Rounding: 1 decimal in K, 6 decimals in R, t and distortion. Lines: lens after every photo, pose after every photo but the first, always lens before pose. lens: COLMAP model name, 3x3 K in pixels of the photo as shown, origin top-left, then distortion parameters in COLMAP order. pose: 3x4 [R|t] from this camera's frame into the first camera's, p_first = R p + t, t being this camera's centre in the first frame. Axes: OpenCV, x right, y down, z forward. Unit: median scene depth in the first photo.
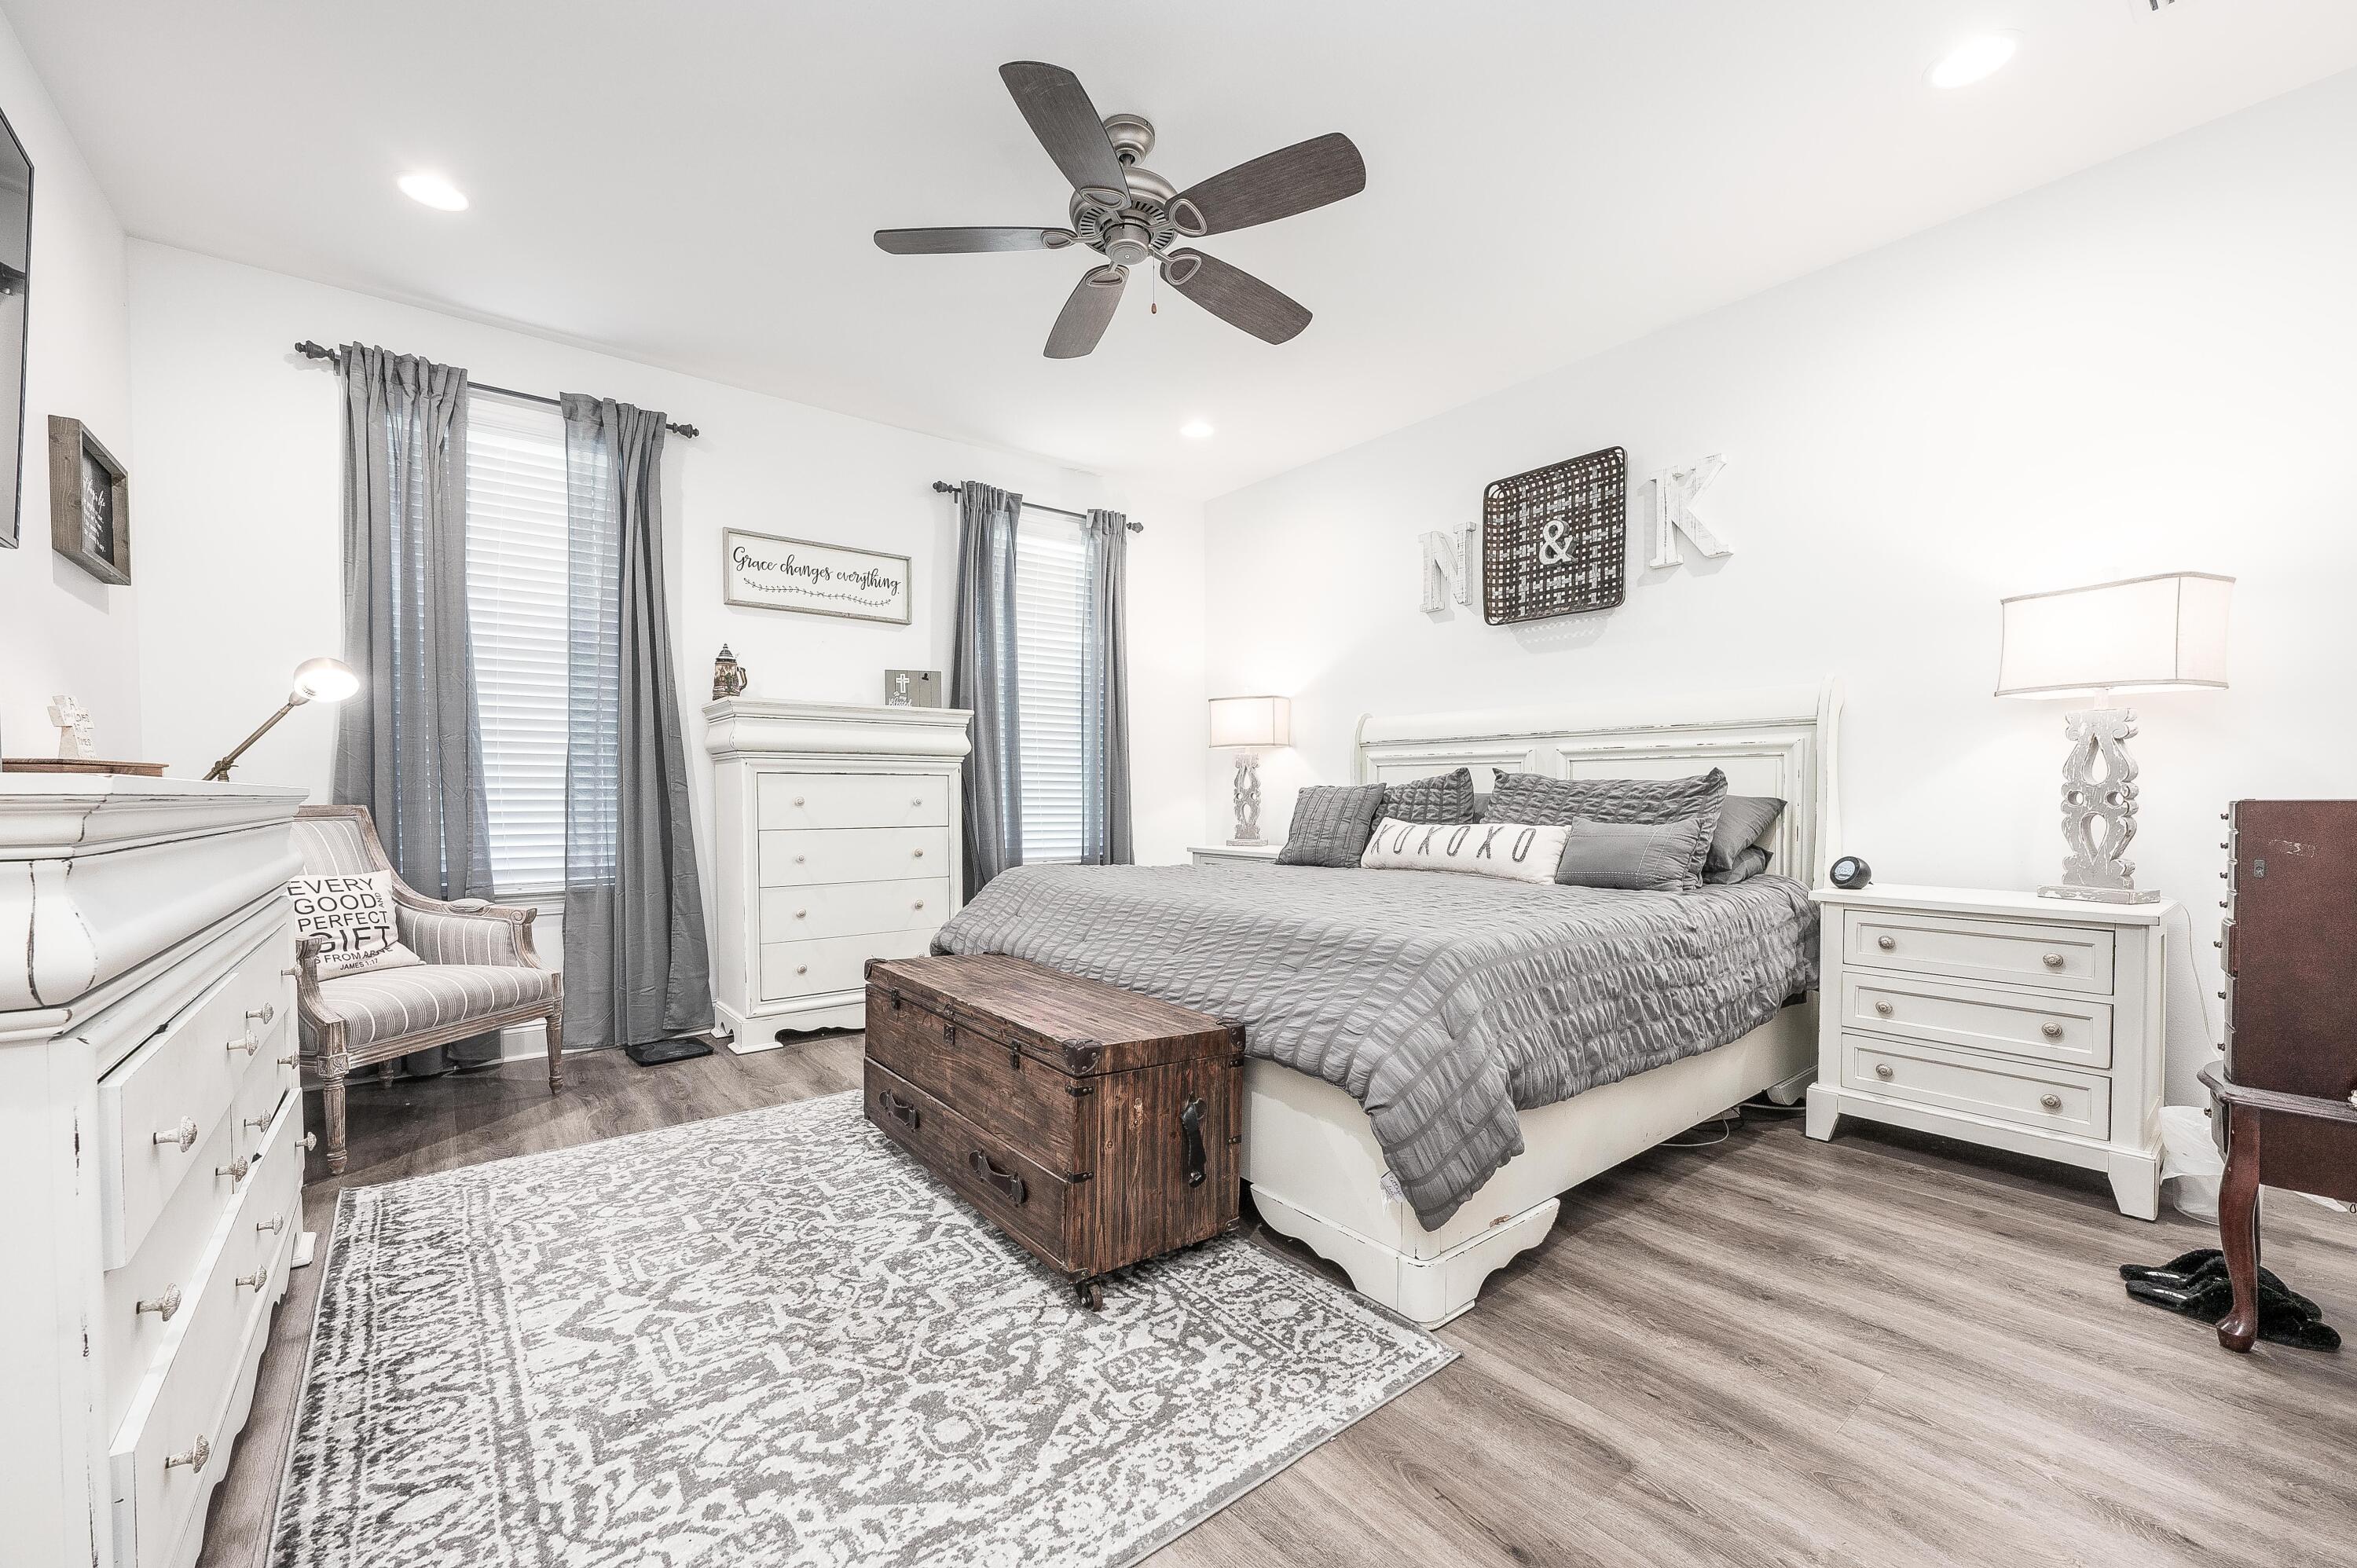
lens RADIAL K [[944.7, 0, 1196.6], [0, 944.7, 818.2], [0, 0, 1]] dist [-0.000503, -0.000802]
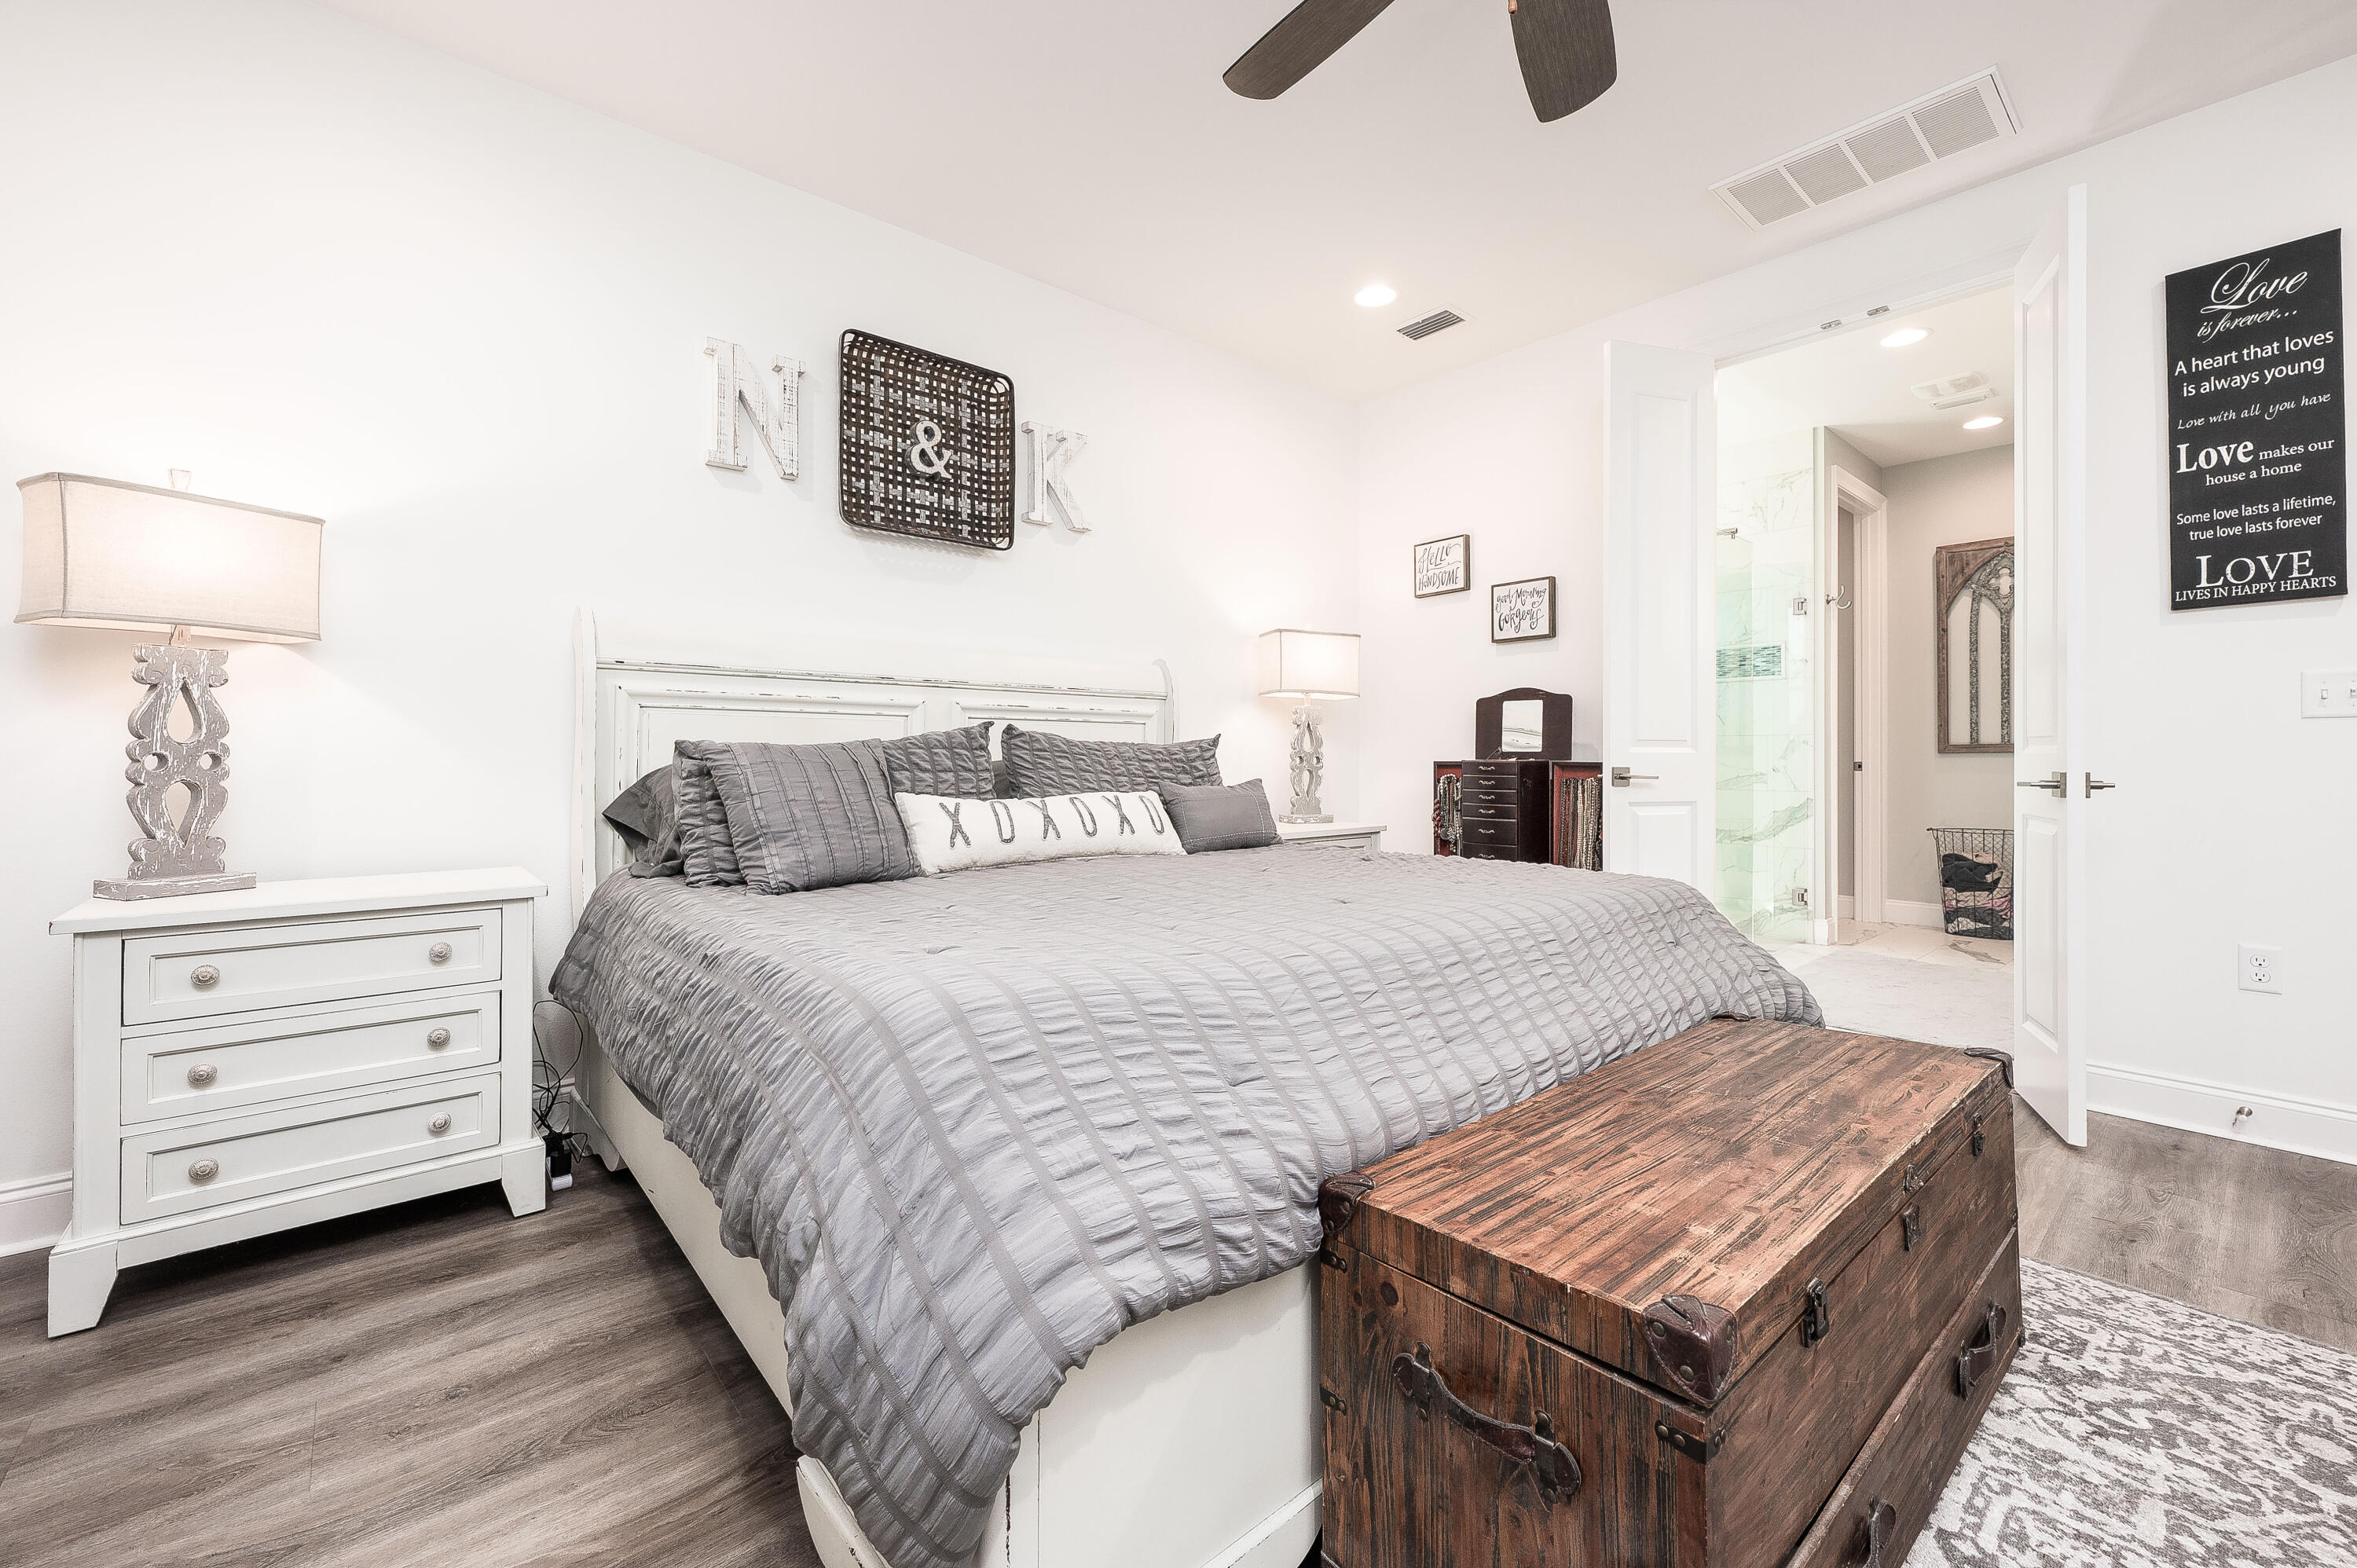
lens RADIAL K [[944.7, 0, 1181.1], [0, 944.7, 755.6], [0, 0, 1]] dist [-0.000503, -0.000802]
pose [[-0.025690, 0.004339, 0.999661, -0.468764], [0.025306, 0.999673, -0.003688, -0.019760], [-0.999350, 0.025203, -0.025791, 0.865158]]
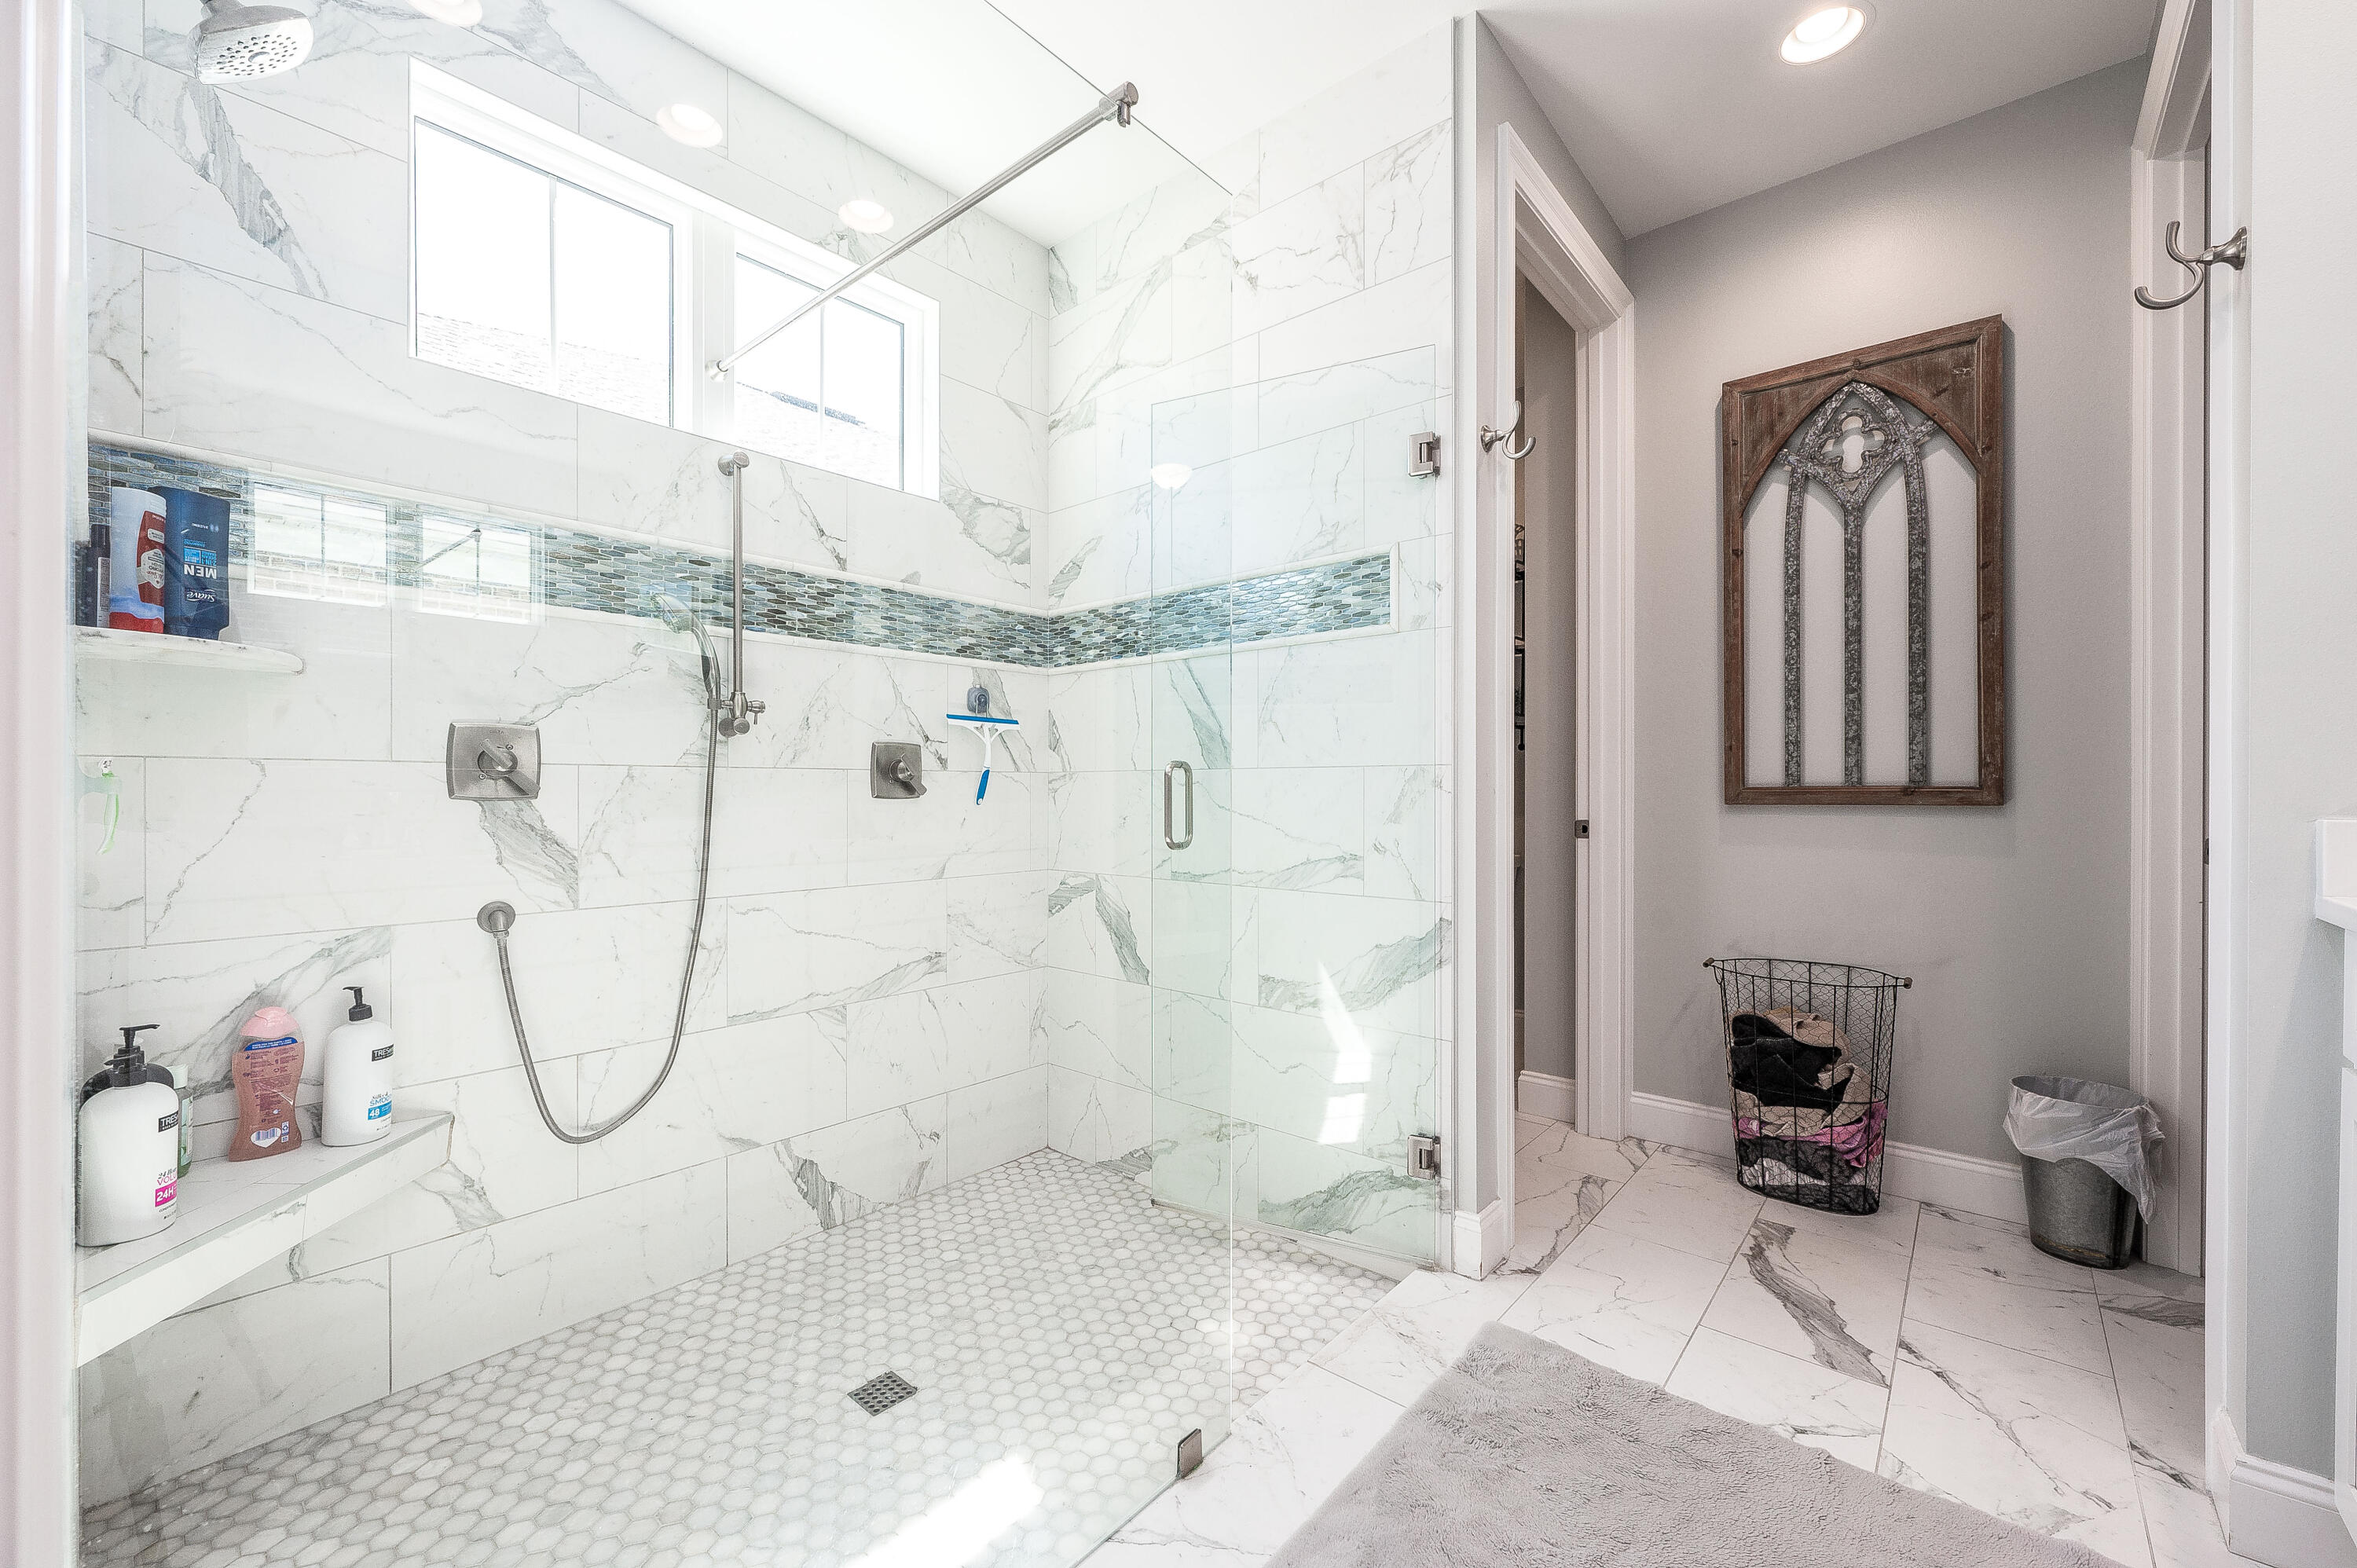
lens RADIAL K [[944.7, 0, 1177.1], [0, 944.7, 792.1], [0, 0, 1]] dist [-0.000503, -0.000802]
pose [[-0.174587, 0.000050, 0.984642, 0.373317], [0.025651, 0.999661, 0.004498, -0.022571], [-0.984308, 0.026042, -0.174529, 0.153089]]
